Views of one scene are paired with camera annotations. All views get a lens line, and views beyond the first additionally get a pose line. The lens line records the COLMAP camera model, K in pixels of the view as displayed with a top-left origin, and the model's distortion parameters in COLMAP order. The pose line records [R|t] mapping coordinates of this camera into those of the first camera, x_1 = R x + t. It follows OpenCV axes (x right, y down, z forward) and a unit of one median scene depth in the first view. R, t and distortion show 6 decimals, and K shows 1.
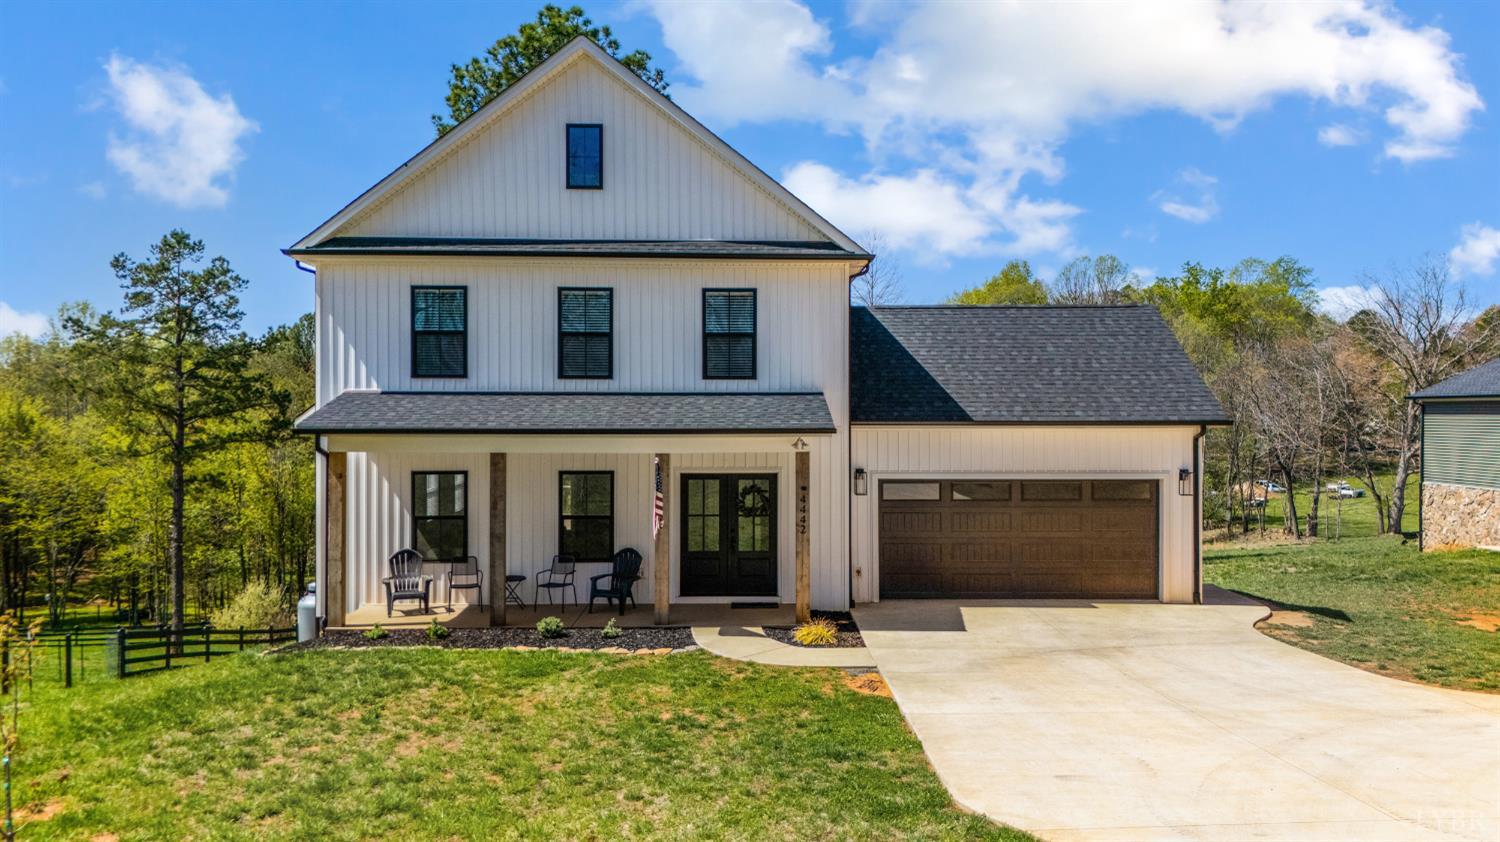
lens RADIAL K [[1112.5, 0, 757.8], [0, 1112.5, 415.4], [0, 0, 1]] dist [0.068551, -0.055250]
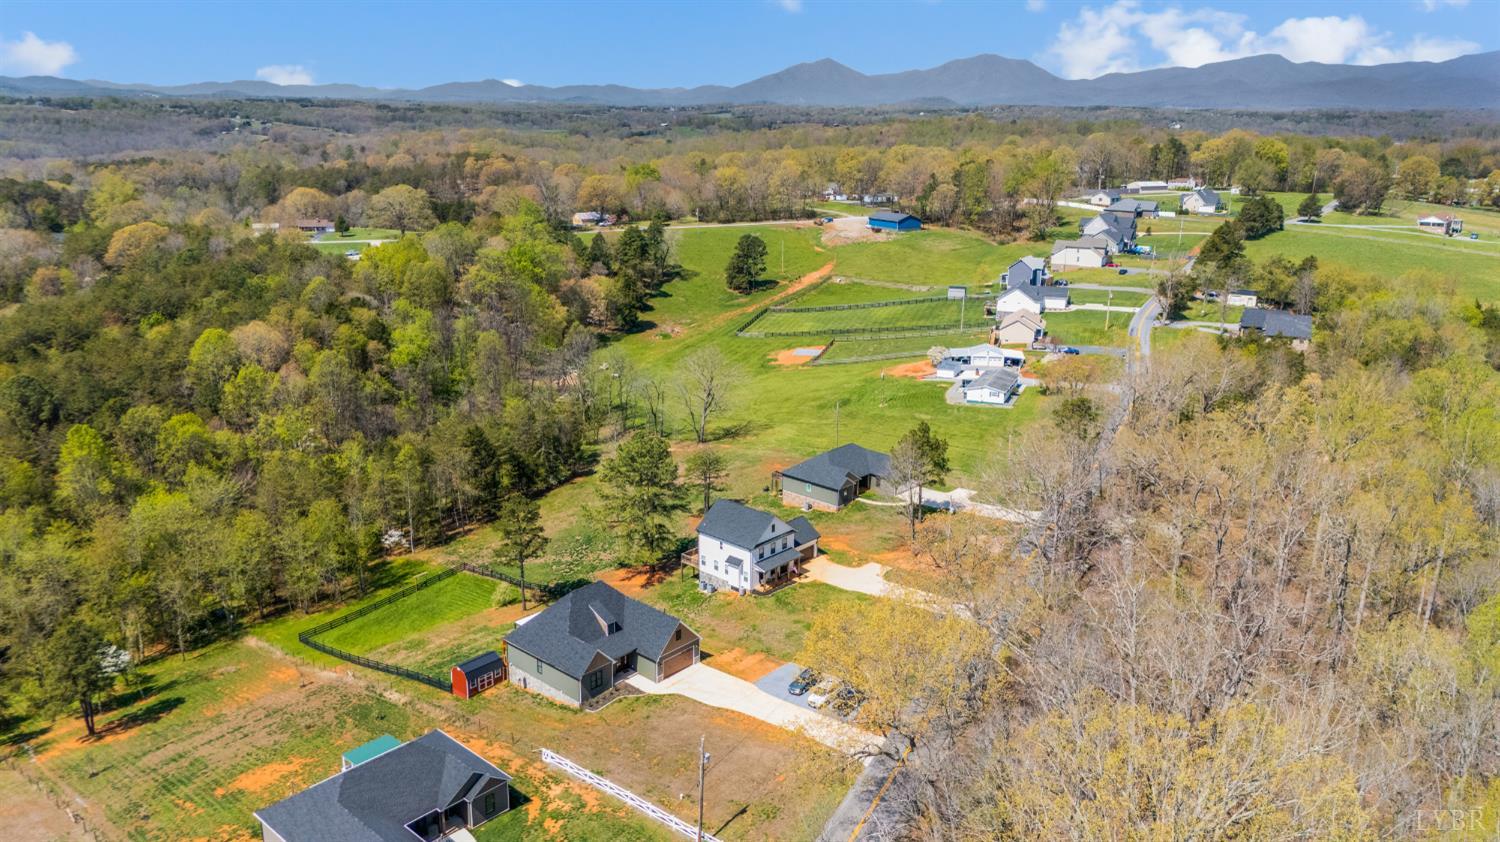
lens RADIAL K [[1112.5, 0, 757.8], [0, 1112.5, 415.4], [0, 0, 1]] dist [0.068551, -0.055250]
pose [[0.686011, -0.186008, 0.703413, -5.818993], [-0.006575, 0.965145, 0.261632, -3.165308], [-0.727561, -0.184107, 0.660878, -4.154166]]
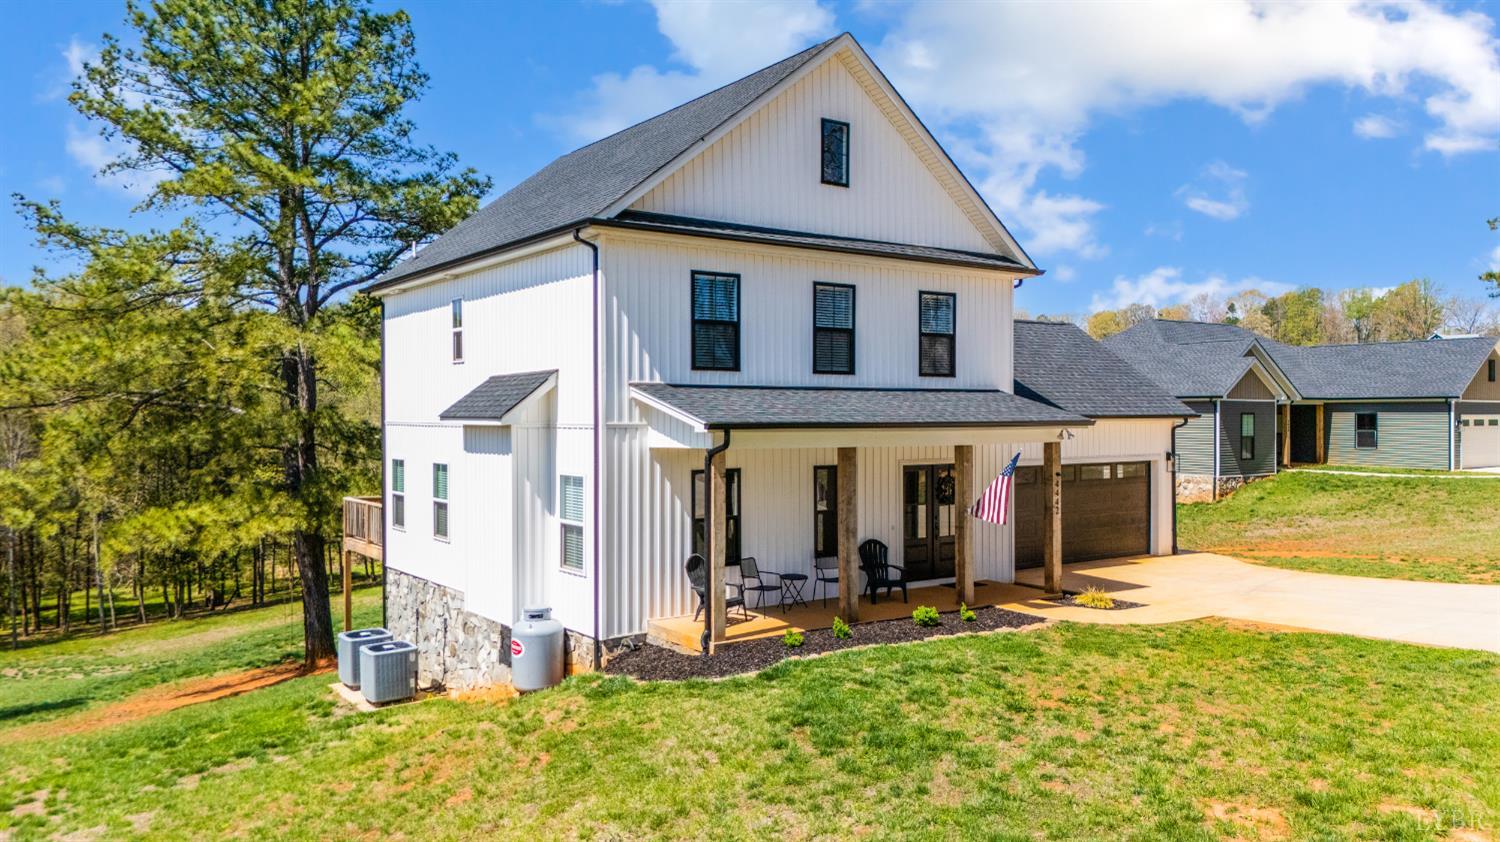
lens RADIAL K [[1112.5, 0, 757.8], [0, 1112.5, 415.4], [0, 0, 1]] dist [0.068551, -0.055250]
pose [[0.826116, -0.002034, 0.563496, -0.780631], [-0.004266, 0.999942, 0.009863, -0.005164], [-0.563484, -0.010552, 0.826060, 0.208414]]
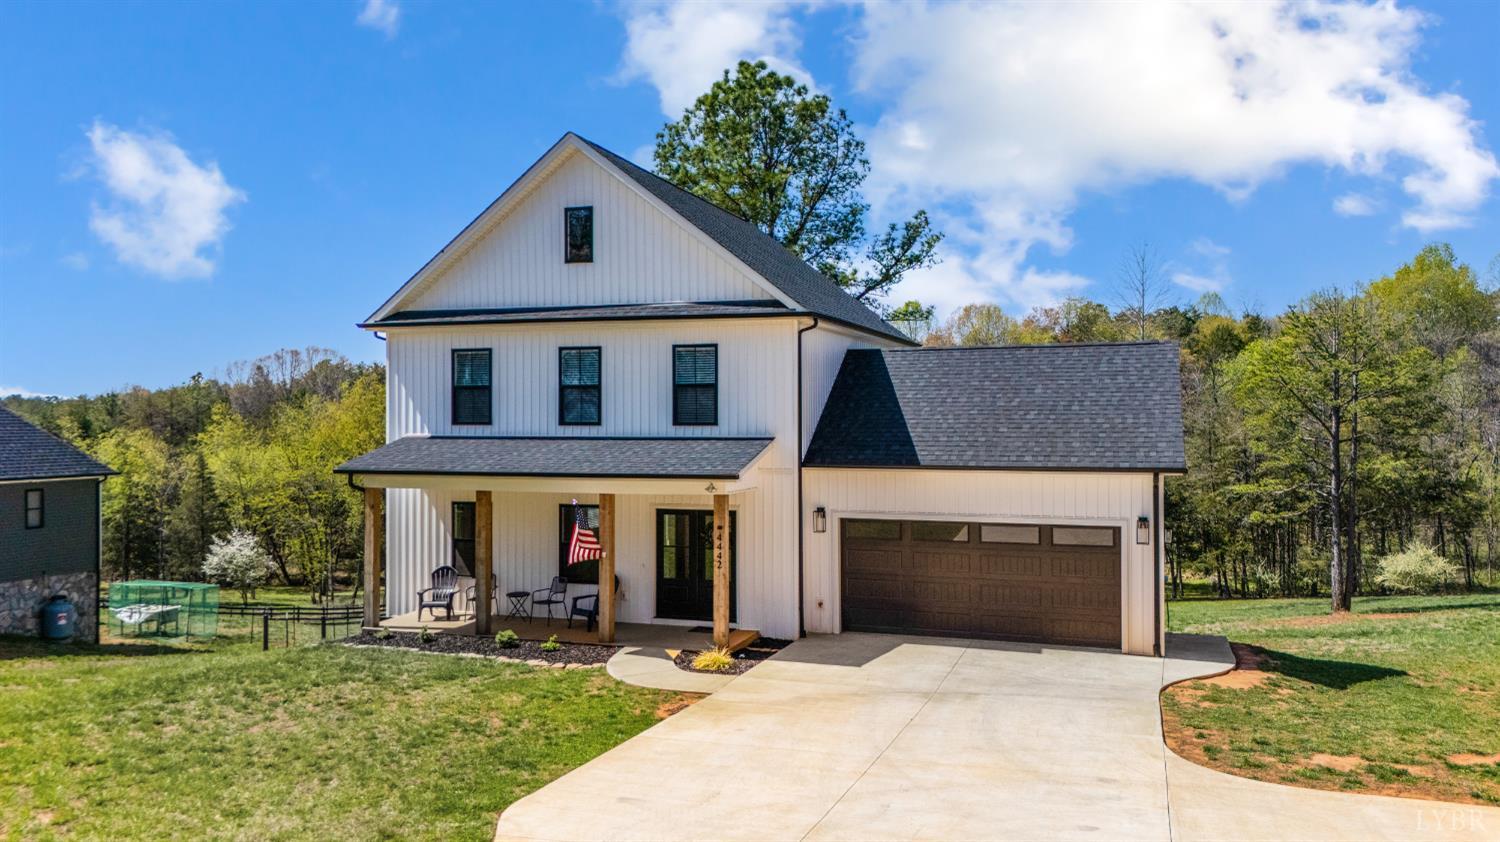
lens RADIAL K [[1112.5, 0, 757.8], [0, 1112.5, 415.4], [0, 0, 1]] dist [0.068551, -0.055250]
pose [[0.940369, -0.002595, -0.340147, 0.416585], [0.001600, 0.999994, -0.003204, -0.039401], [0.340153, 0.002469, 0.940367, -0.029739]]
